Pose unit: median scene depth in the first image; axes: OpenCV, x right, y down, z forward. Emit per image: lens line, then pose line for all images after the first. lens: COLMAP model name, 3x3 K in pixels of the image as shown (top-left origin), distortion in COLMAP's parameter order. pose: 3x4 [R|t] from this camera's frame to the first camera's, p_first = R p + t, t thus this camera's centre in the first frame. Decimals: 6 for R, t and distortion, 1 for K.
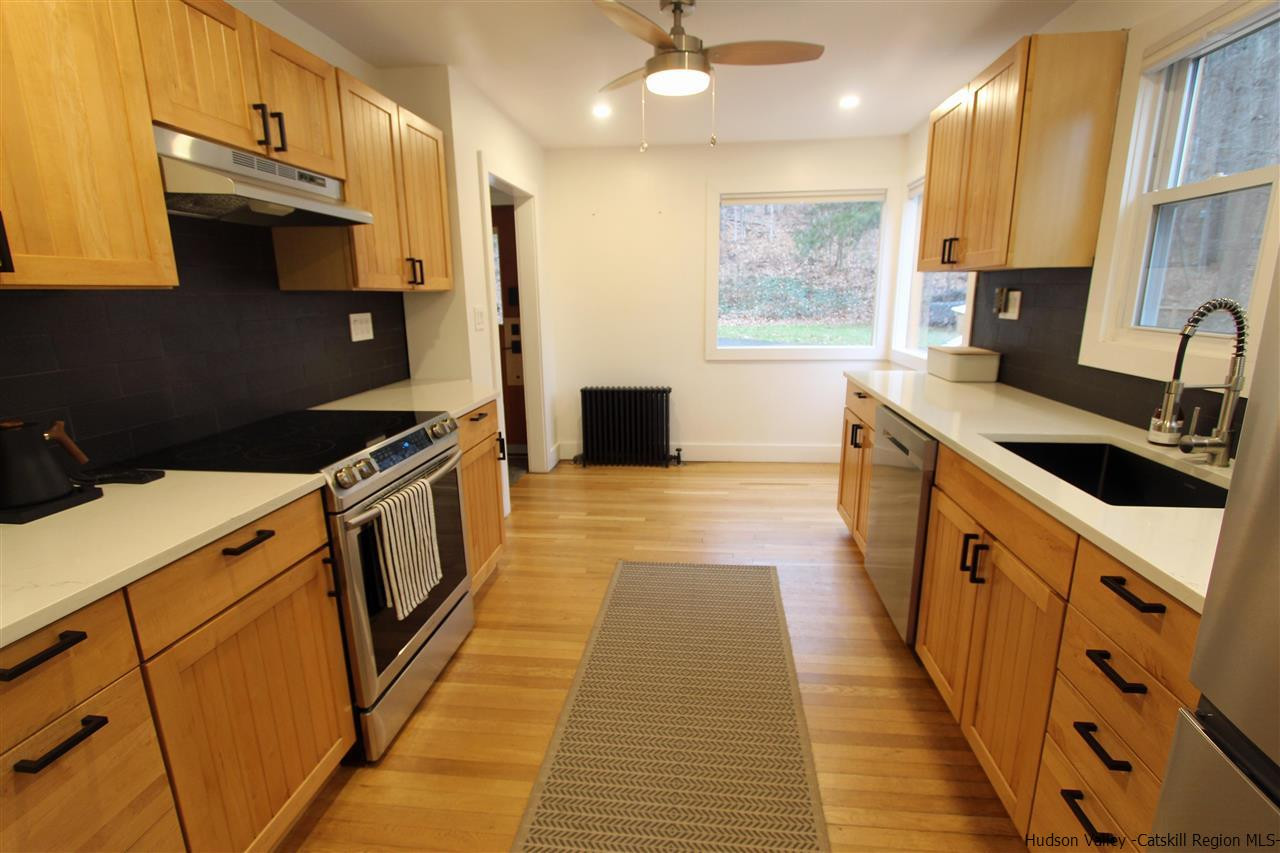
lens RADIAL K [[587.9, 0, 646.1], [0, 587.9, 428.0], [0, 0, 1]] dist [-0.010175, -0.000198]
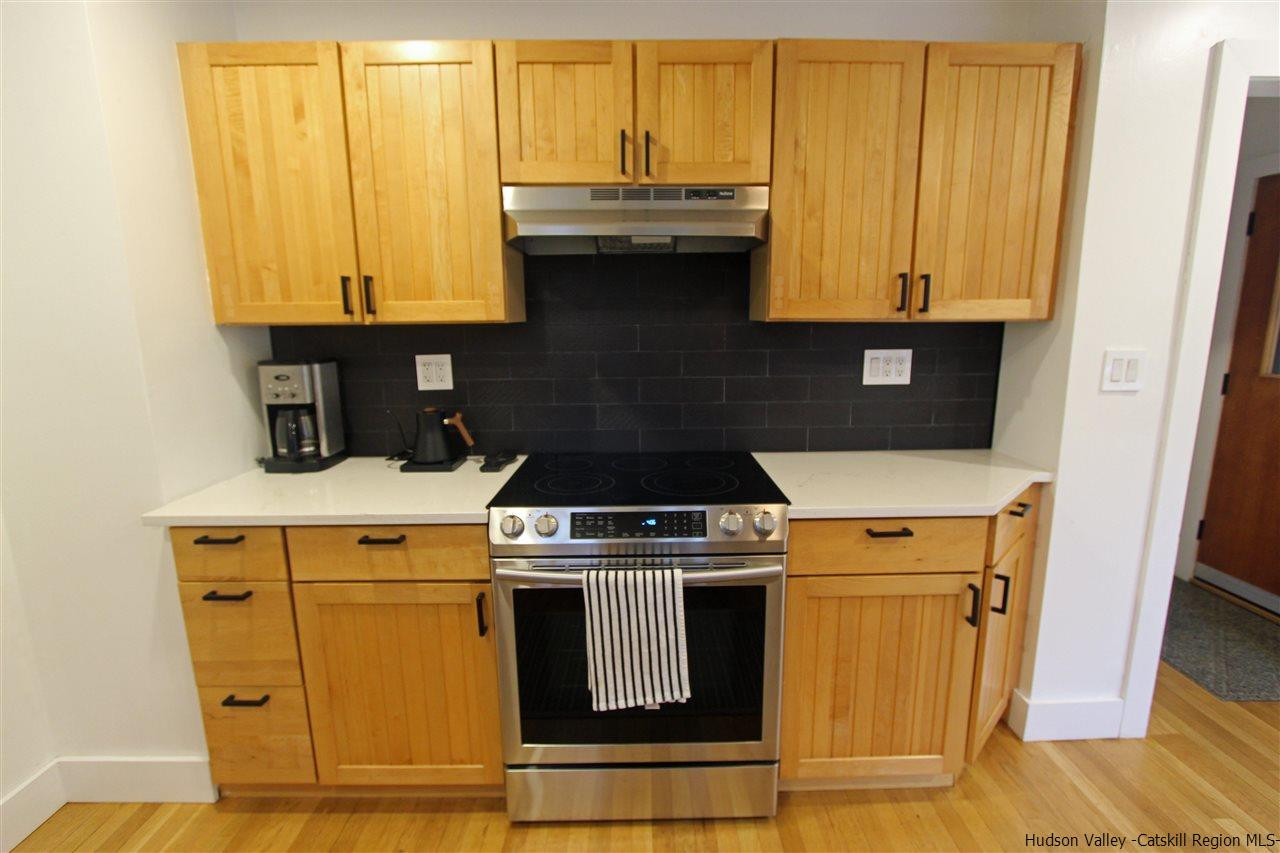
lens RADIAL K [[587.9, 0, 645.0], [0, 587.9, 431.5], [0, 0, 1]] dist [-0.010175, -0.000198]
pose [[0.129620, 0.197903, -0.971614, 0.360035], [-0.218713, 0.961452, 0.166655, -0.238179], [0.967142, 0.190903, 0.167907, 0.927011]]
